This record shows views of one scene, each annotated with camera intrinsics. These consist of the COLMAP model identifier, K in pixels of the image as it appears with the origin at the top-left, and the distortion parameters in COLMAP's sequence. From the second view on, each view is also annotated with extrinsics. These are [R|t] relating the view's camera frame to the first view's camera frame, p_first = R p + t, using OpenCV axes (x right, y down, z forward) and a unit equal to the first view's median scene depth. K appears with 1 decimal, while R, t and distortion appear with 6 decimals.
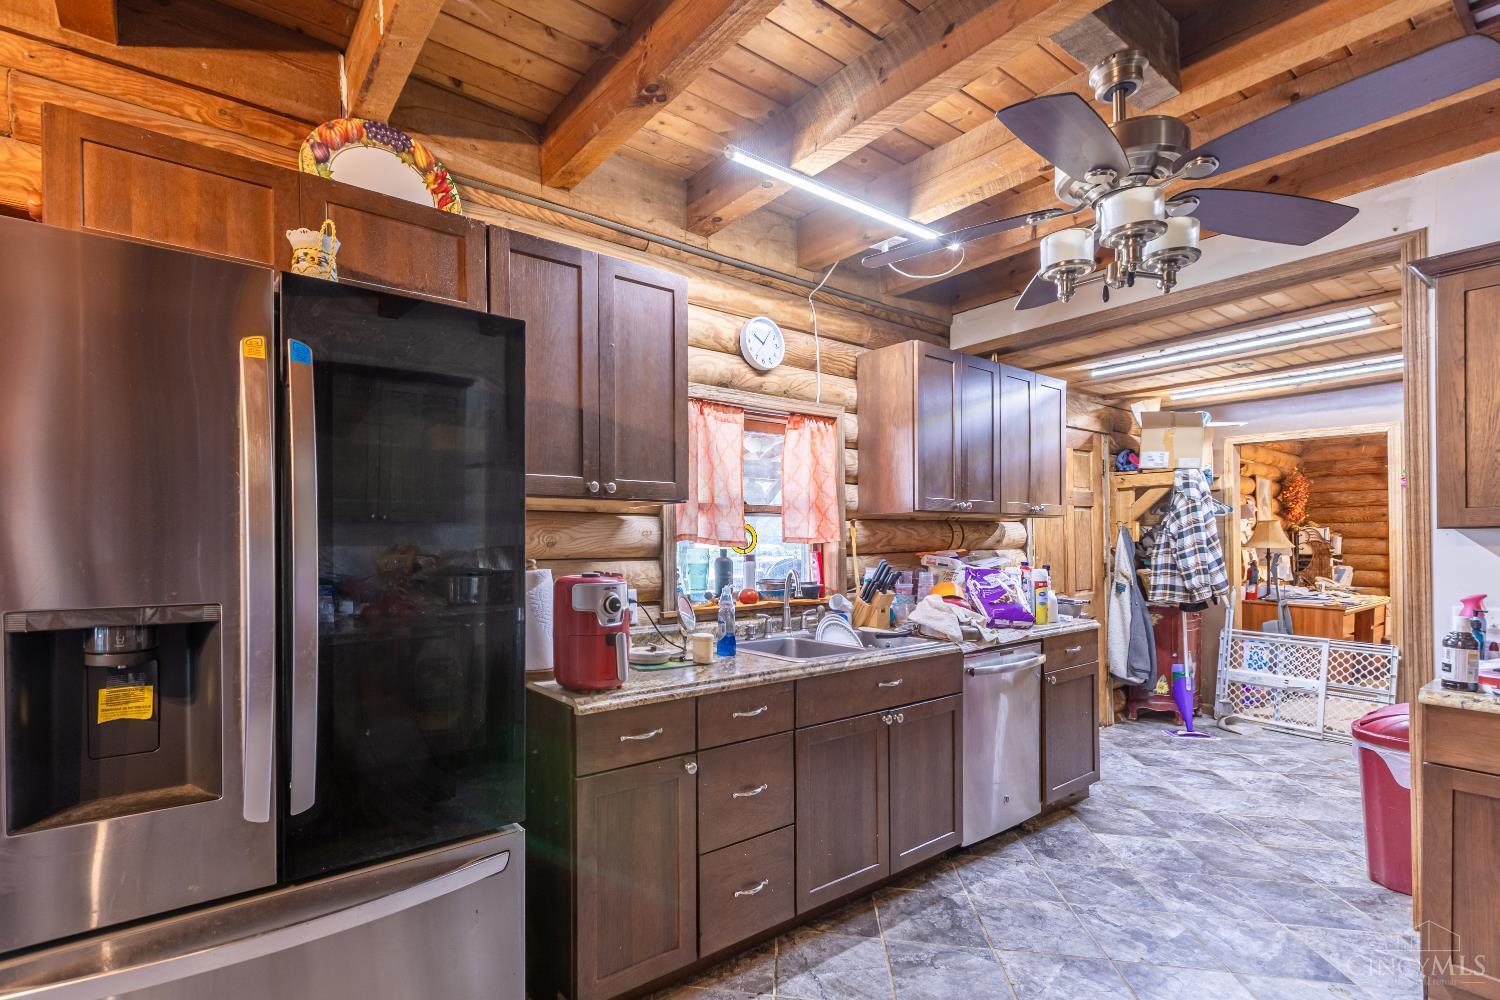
lens RADIAL K [[693.7, 0, 716.2], [0, 693.7, 544.0], [0, 0, 1]] dist [0.008751, -0.001146]
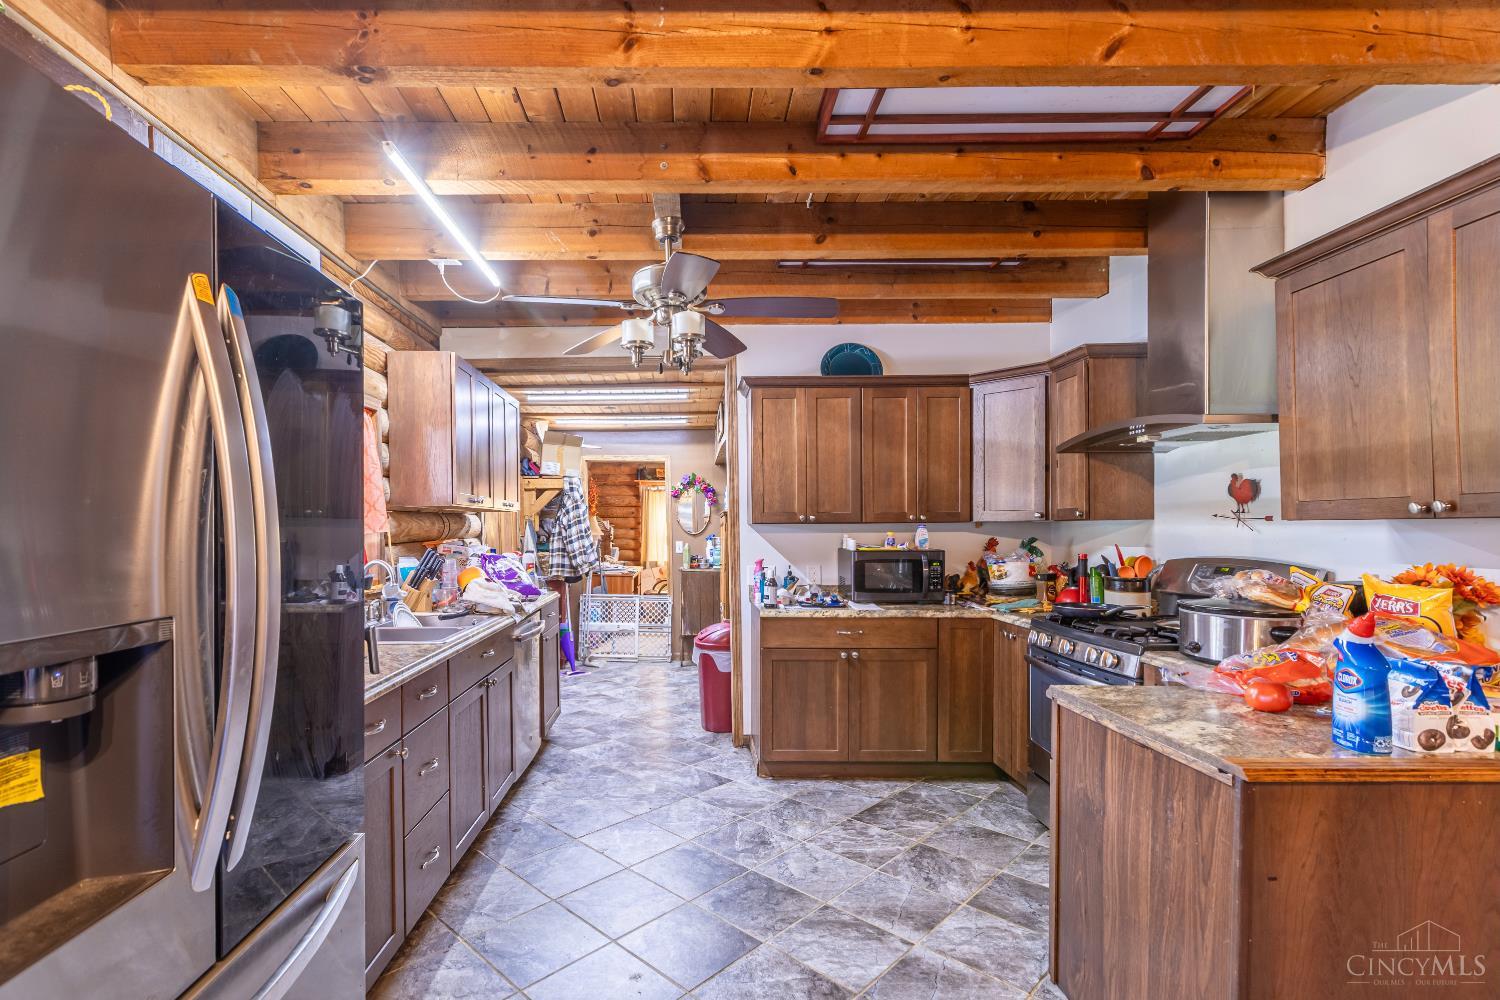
lens RADIAL K [[693.7, 0, 676.7], [0, 693.7, 536.6], [0, 0, 1]] dist [0.008751, -0.001146]
pose [[0.600263, -0.008665, 0.799756, -0.329485], [0.004668, 0.999962, 0.007331, -0.001908], [-0.799789, -0.000668, 0.600281, 0.033147]]
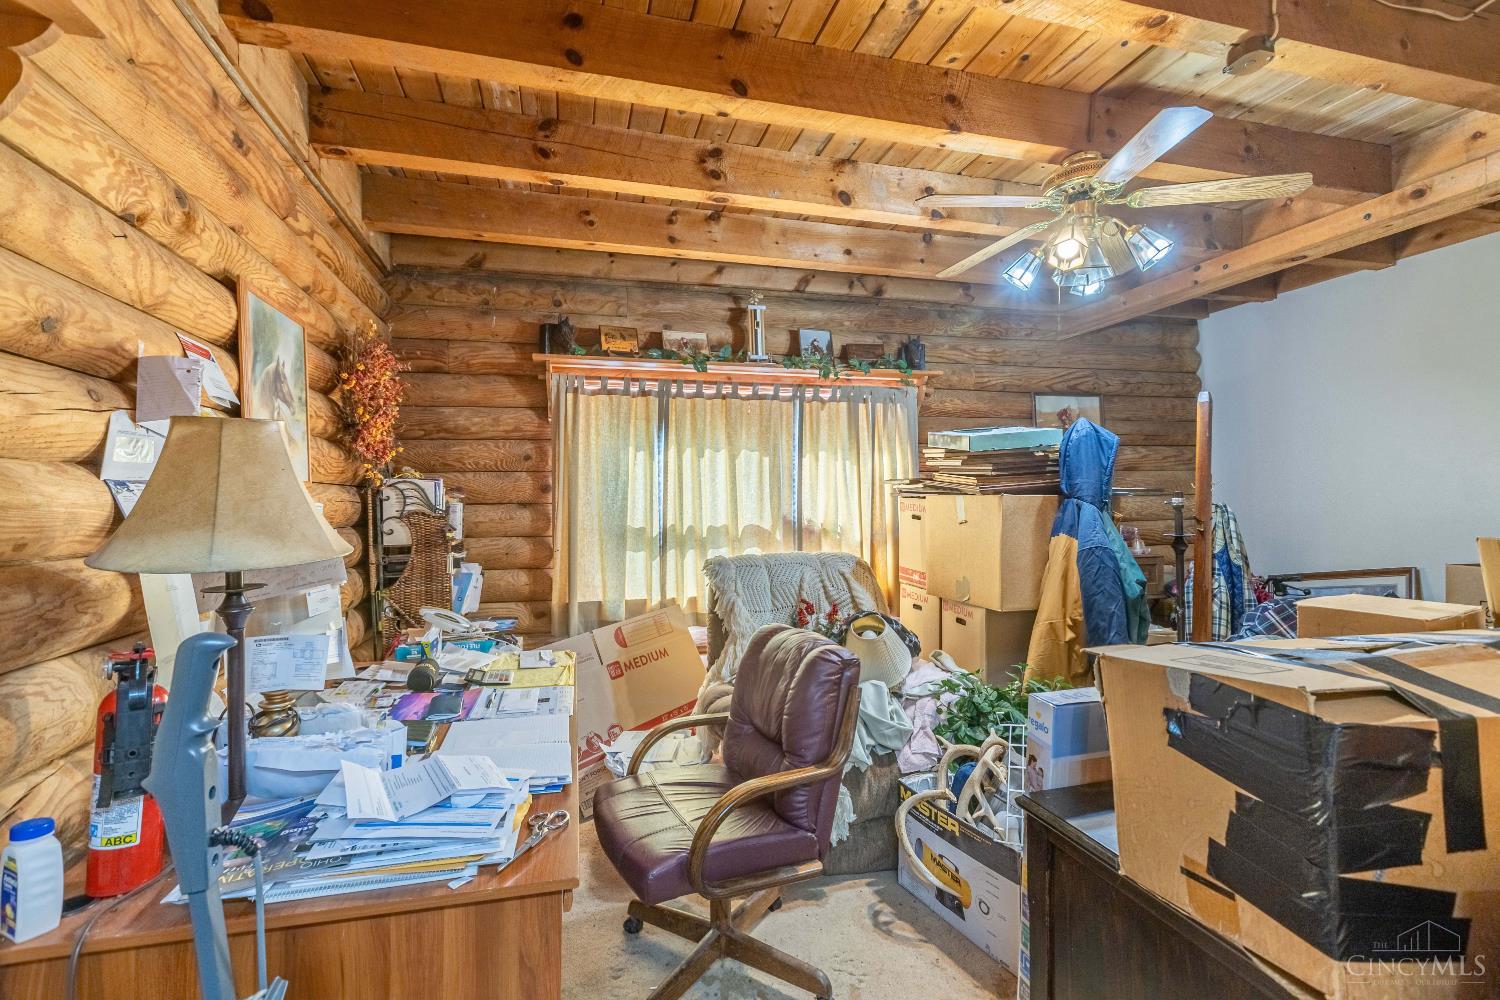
lens RADIAL K [[693.7, 0, 753.5], [0, 693.7, 507.6], [0, 0, 1]] dist [0.008751, -0.001146]
pose [[0.383702, -0.010170, 0.923401, 0.940951], [0.010640, 0.999922, 0.006592, -0.013009], [-0.923396, 0.007296, 0.383780, 1.115690]]
